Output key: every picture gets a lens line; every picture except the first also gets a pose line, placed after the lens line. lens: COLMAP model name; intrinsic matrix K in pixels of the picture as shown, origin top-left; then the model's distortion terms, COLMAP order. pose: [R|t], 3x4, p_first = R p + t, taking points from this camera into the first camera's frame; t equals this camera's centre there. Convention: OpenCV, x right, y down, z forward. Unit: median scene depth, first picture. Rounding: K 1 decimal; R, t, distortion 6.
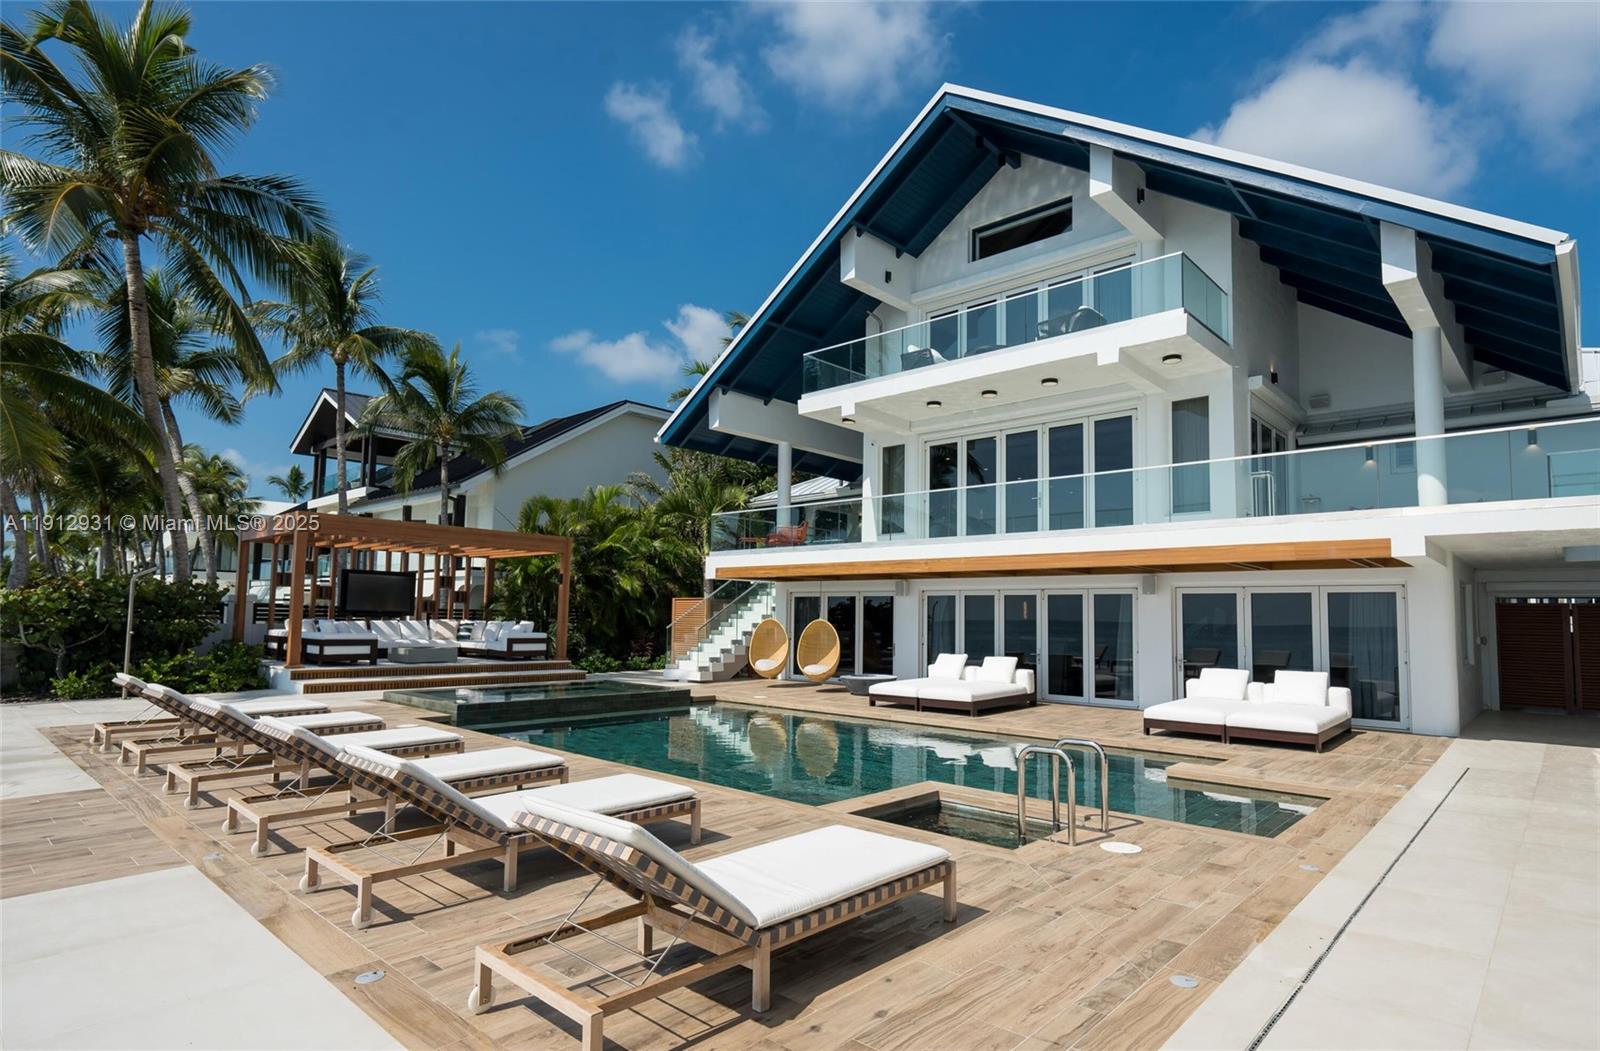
lens RADIAL K [[844.1, 0, 801.4], [0, 844.1, 557.0], [0, 0, 1]] dist [0.001106, 0.000026]
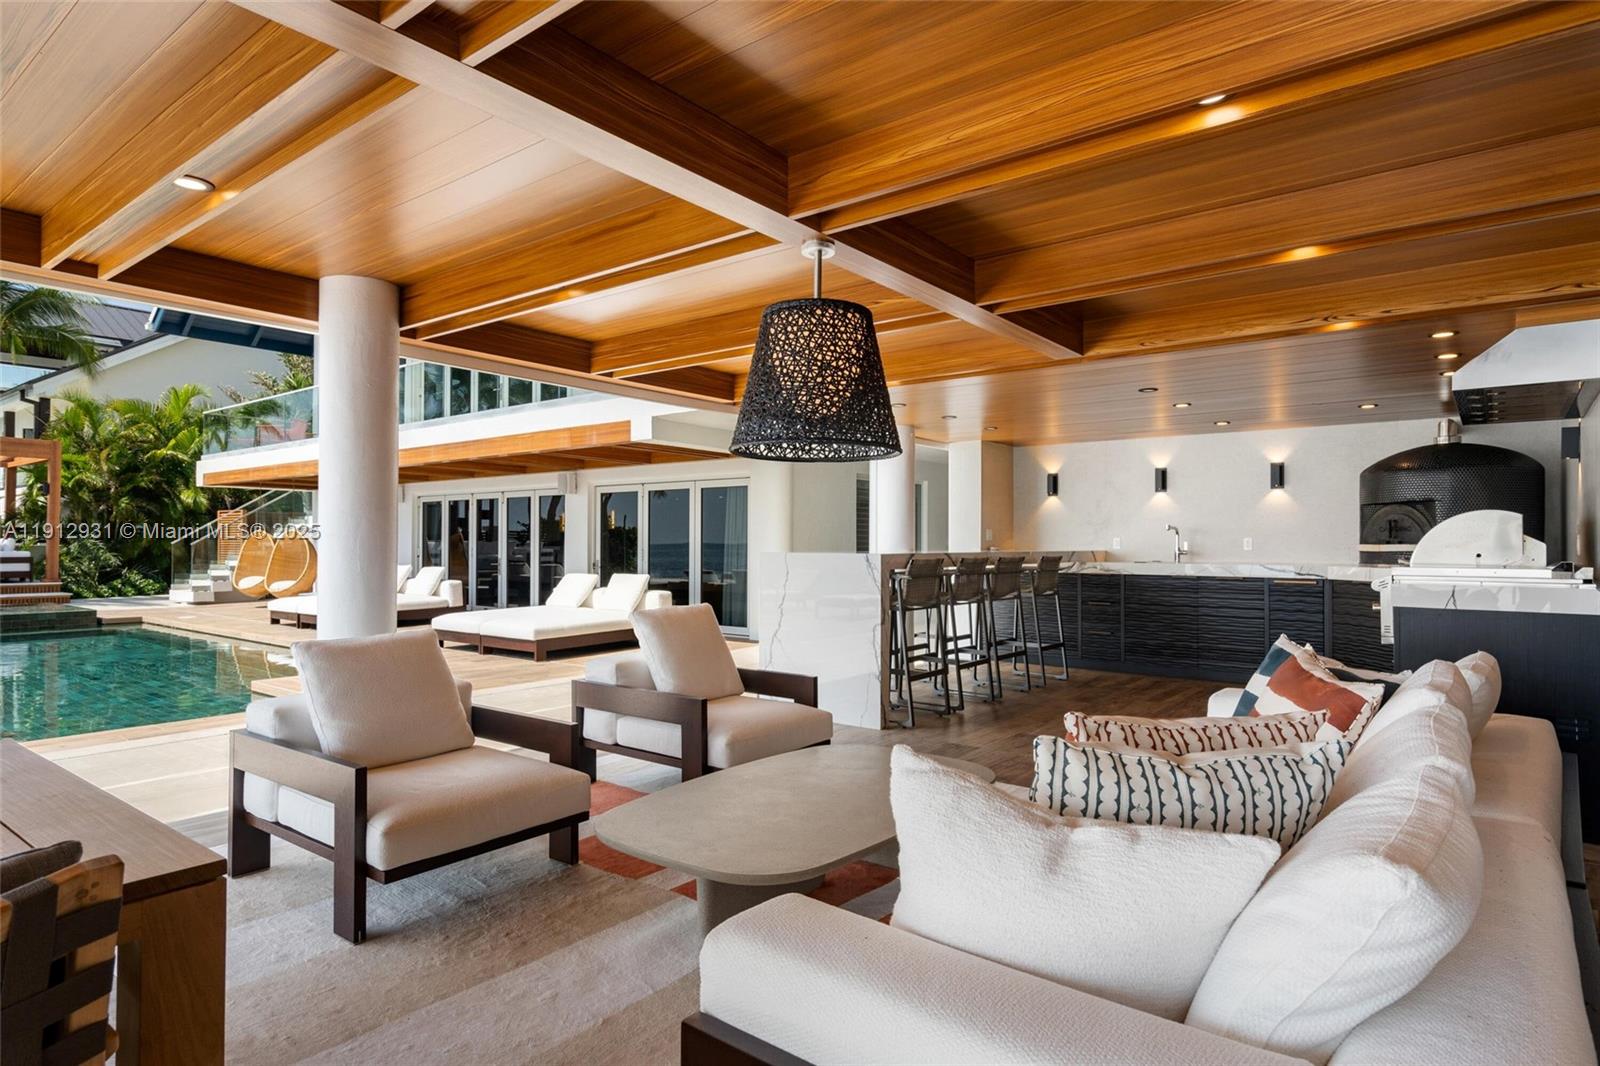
lens RADIAL K [[893.0, 0, 800.0], [0, 893.0, 533.0], [0, 0, 1]] dist [-0.001760, -0.000475]
pose [[0.996609, -0.011807, 0.081433, 0.473991], [0.006885, 0.998147, 0.060457, 0.024236], [-0.081996, -0.059691, 0.994844, 0.026327]]
